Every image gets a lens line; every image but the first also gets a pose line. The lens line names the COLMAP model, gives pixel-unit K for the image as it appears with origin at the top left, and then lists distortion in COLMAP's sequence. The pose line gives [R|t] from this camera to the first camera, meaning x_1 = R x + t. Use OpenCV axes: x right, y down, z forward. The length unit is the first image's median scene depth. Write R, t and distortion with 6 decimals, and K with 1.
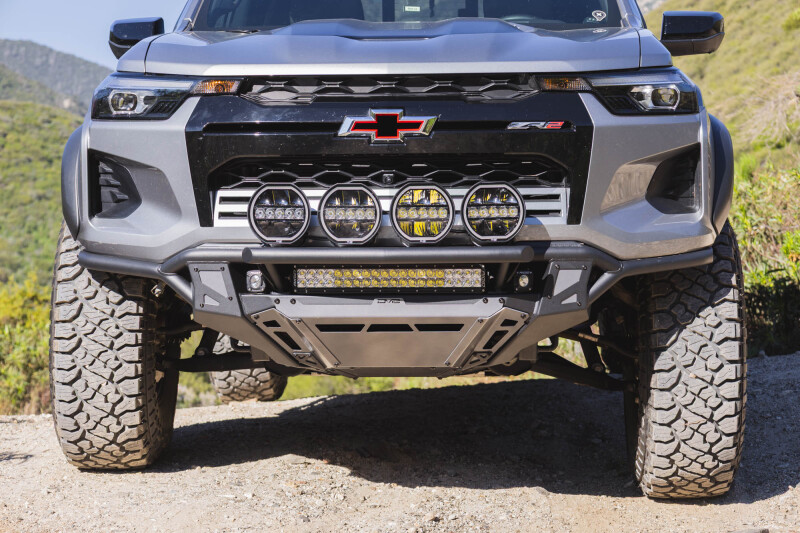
lens RADIAL K [[2388.7, 0, 419.0], [0, 2388.7, 255.9], [0, 0, 1]] dist [0.026577, 0.000000]
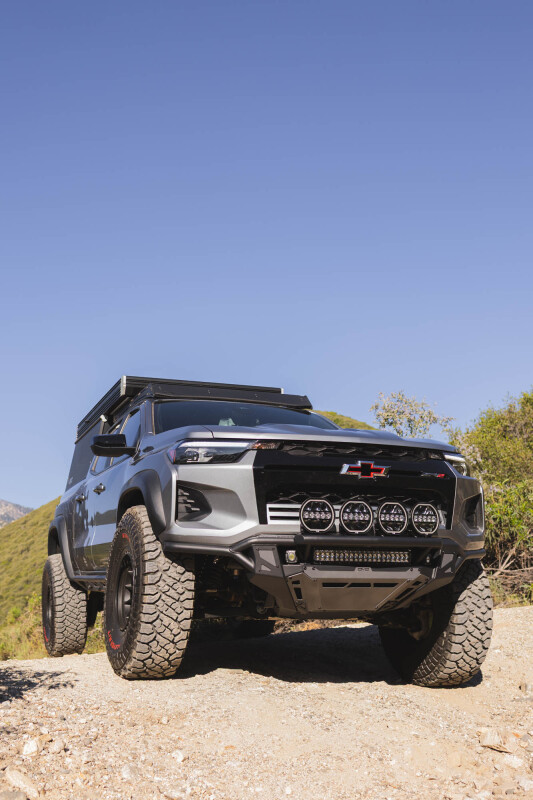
lens RADIAL K [[880.8, 0, 248.5], [0, 880.8, 421.2], [0, 0, 1]] dist [0.002027, 0.000000]
pose [[0.928567, 0.079111, 0.362637, -0.326582], [0.003979, 0.974843, -0.222856, 0.055381], [-0.371144, 0.208380, 0.904892, 0.405567]]
